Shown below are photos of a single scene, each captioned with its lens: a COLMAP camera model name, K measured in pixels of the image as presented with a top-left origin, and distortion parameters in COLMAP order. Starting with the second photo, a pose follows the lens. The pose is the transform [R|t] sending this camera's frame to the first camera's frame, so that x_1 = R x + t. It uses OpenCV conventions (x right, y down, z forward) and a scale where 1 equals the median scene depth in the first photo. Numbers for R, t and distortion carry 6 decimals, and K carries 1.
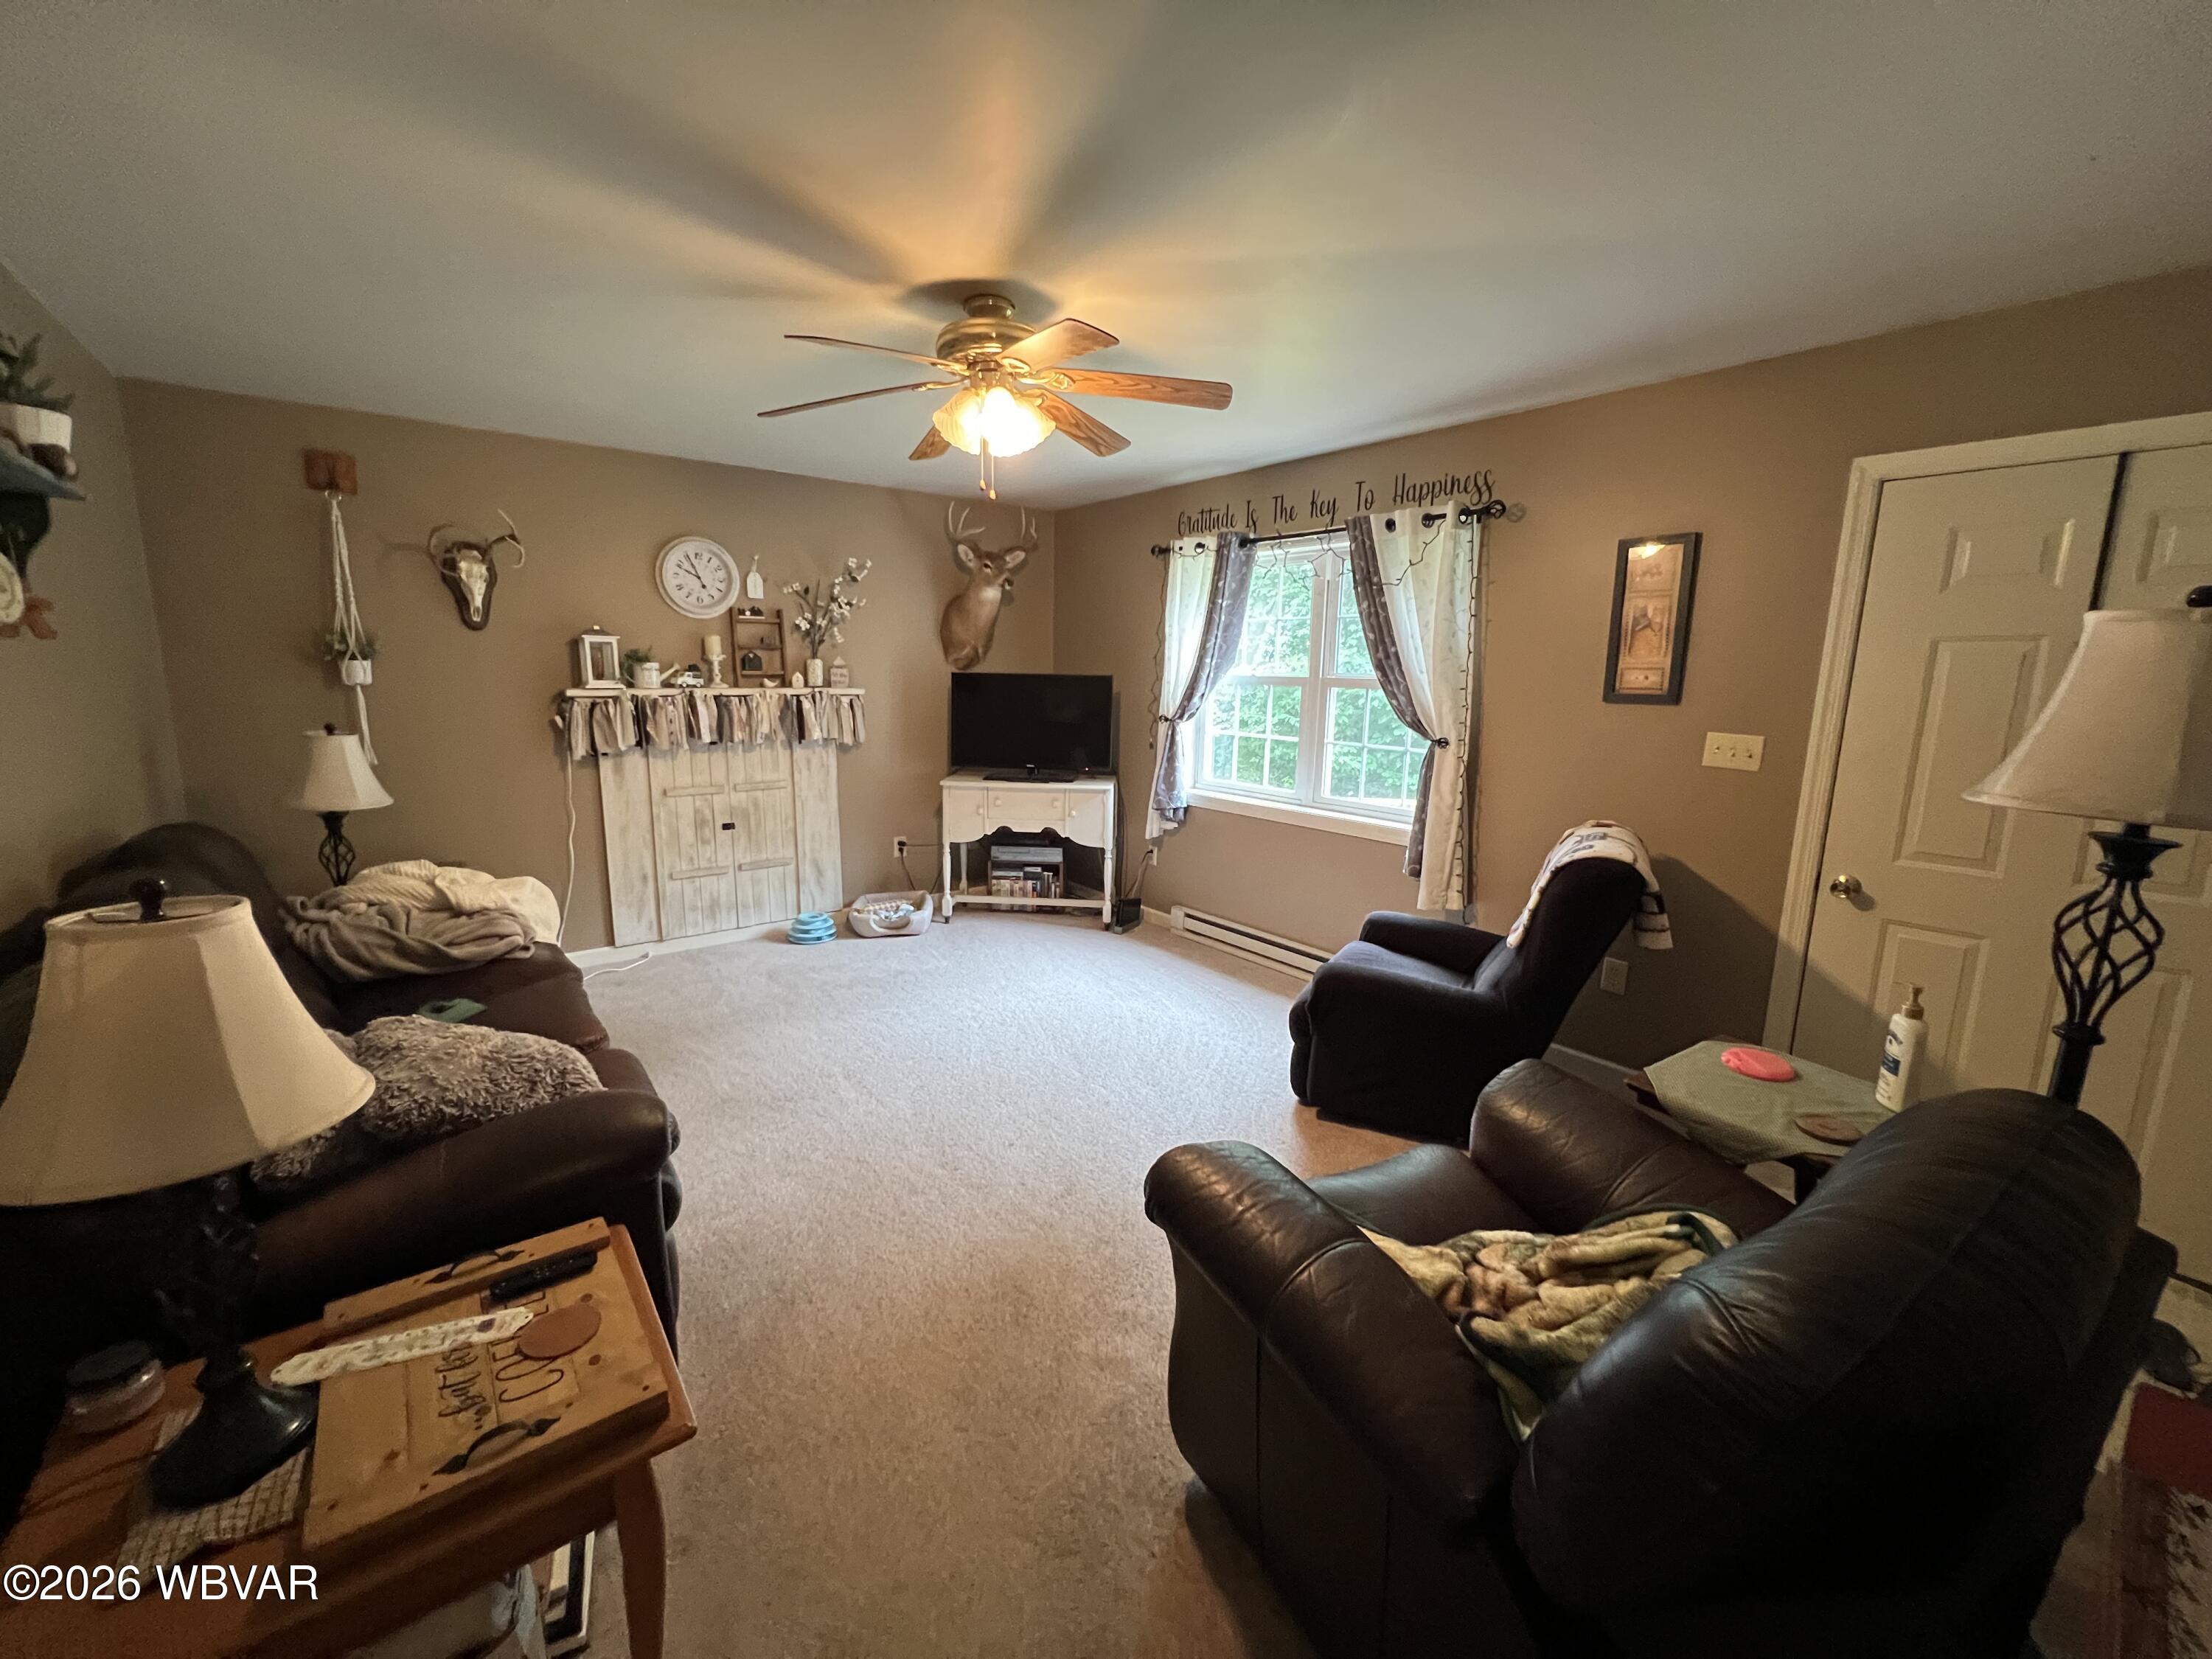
lens RADIAL K [[881.6, 0, 1100.8], [0, 881.6, 821.4], [0, 0, 1]] dist [-0.004968, 0.000087]
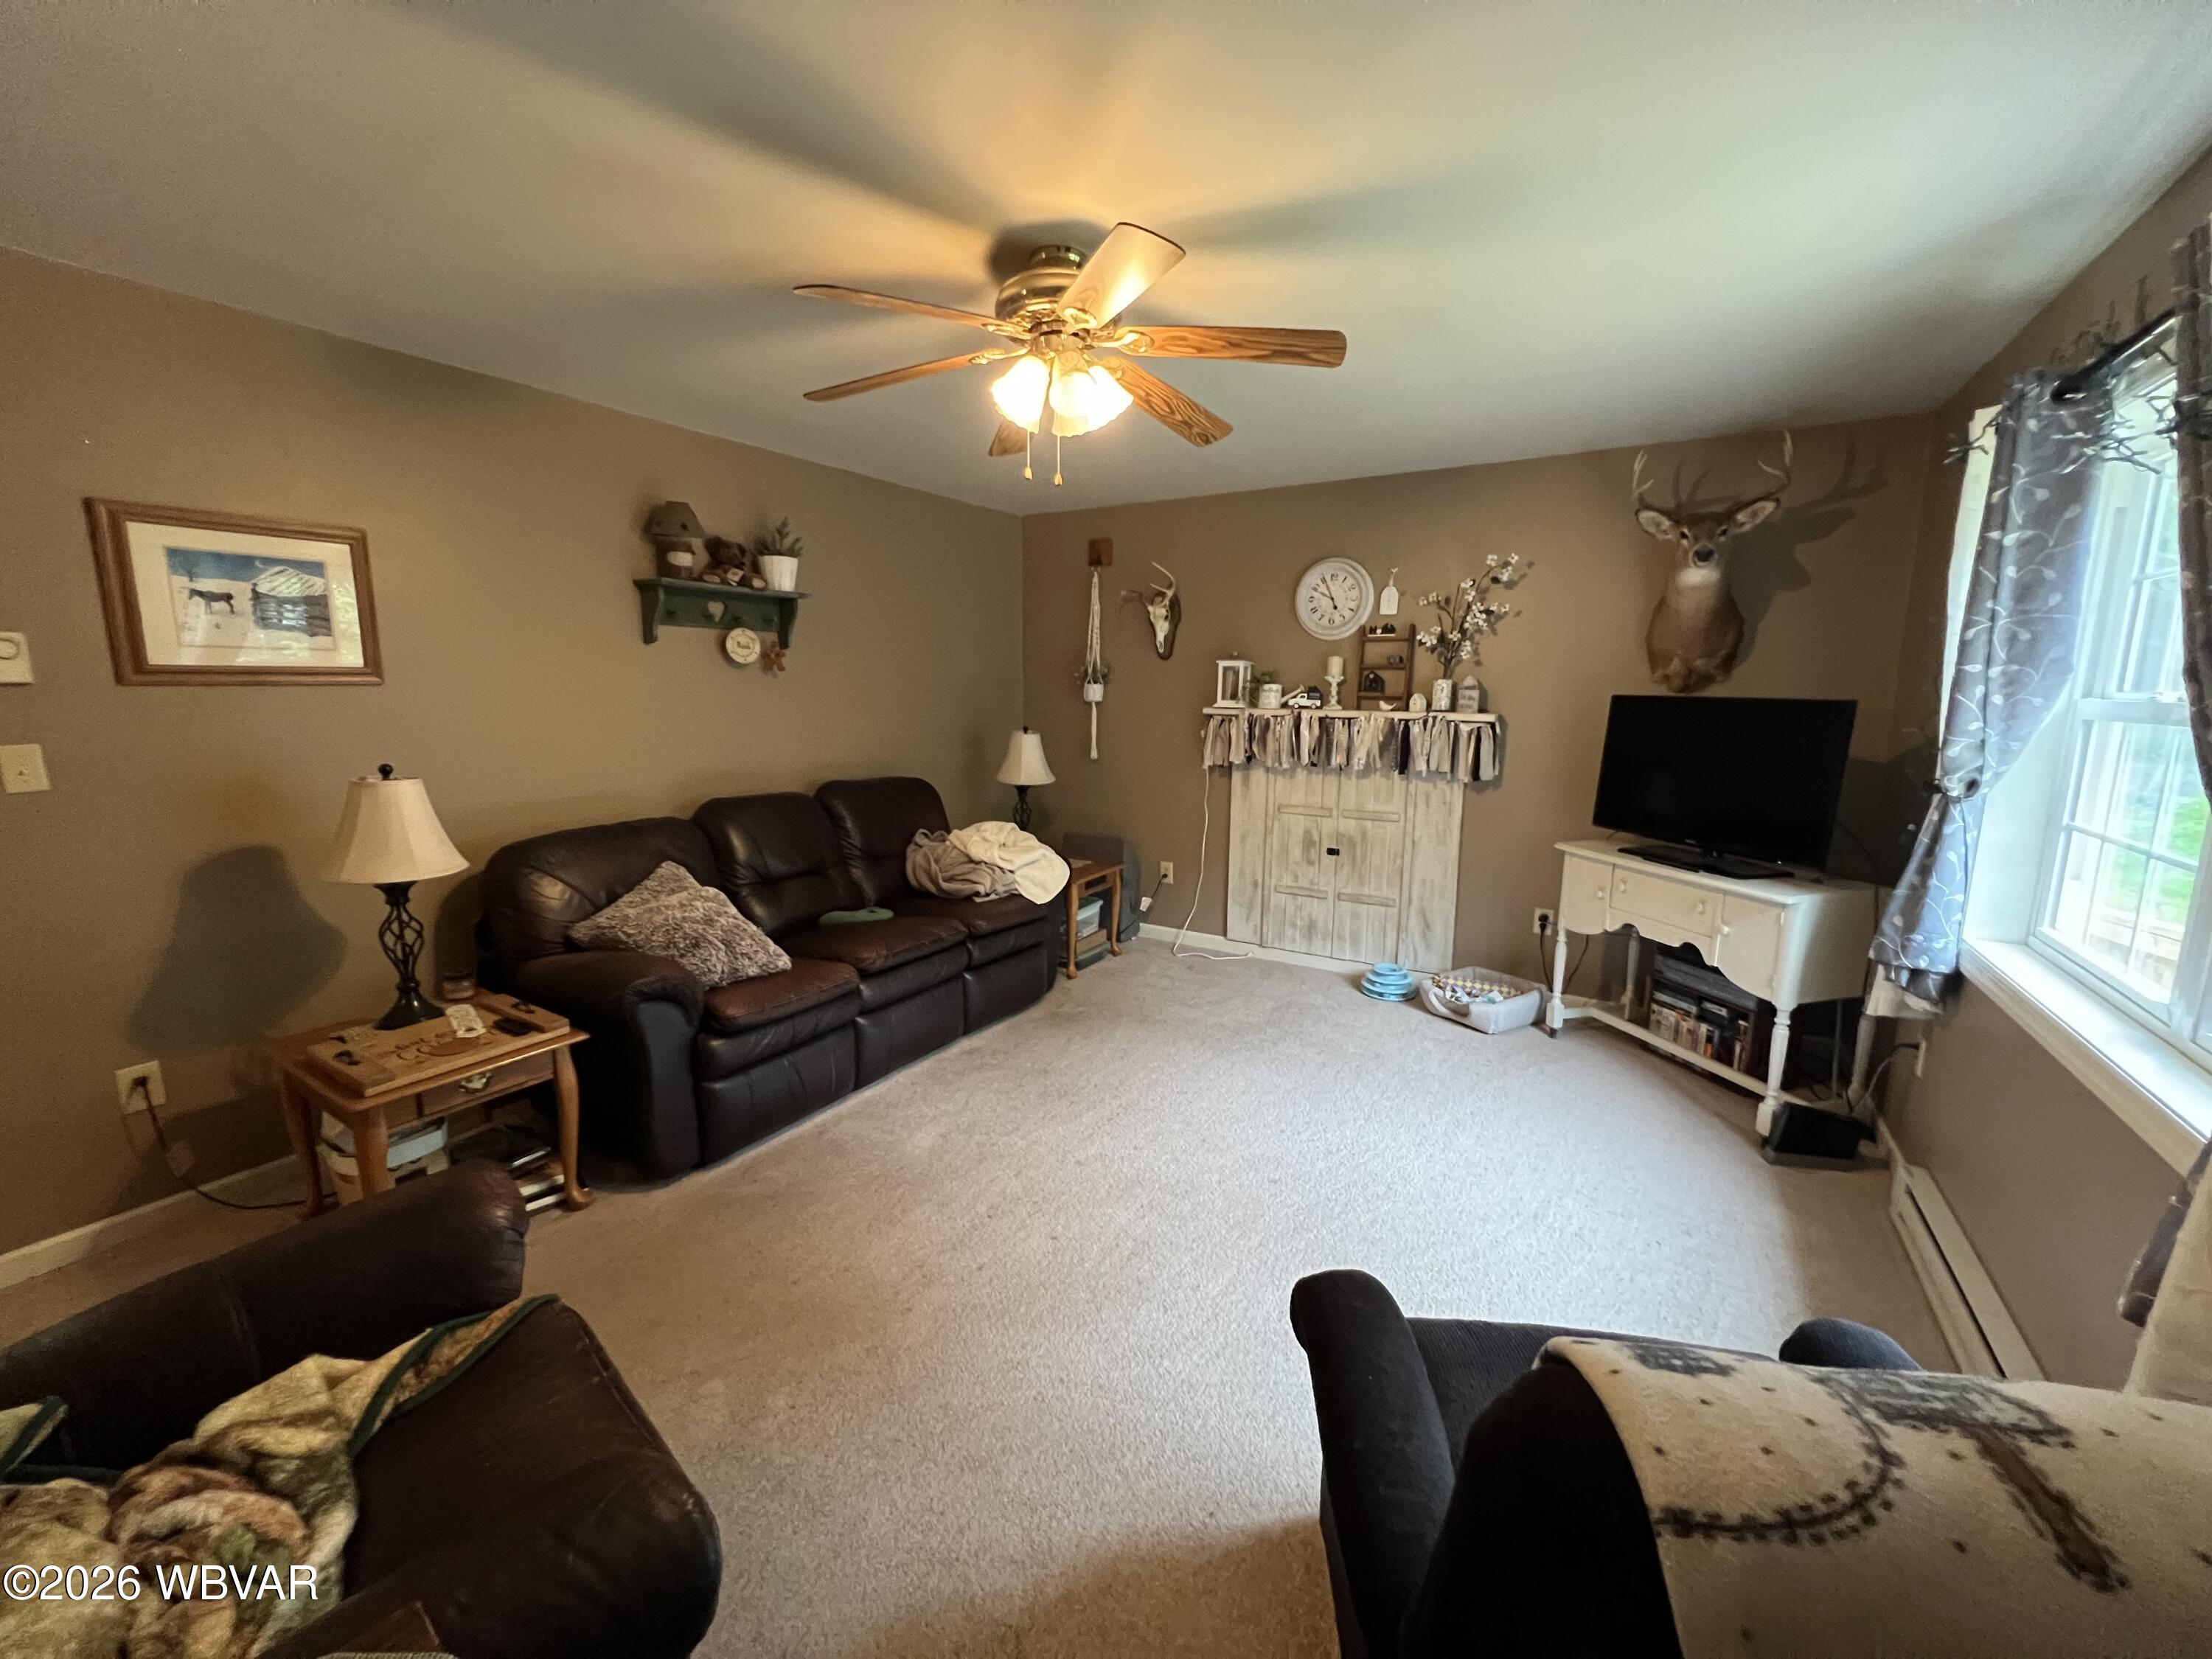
lens RADIAL K [[881.6, 0, 1100.8], [0, 881.6, 821.4], [0, 0, 1]] dist [-0.004968, 0.000087]
pose [[0.340439, 0.133086, -0.930800, 0.395448], [-0.164999, 0.983027, 0.080206, -0.063882], [0.925676, 0.126276, 0.356620, 0.416772]]
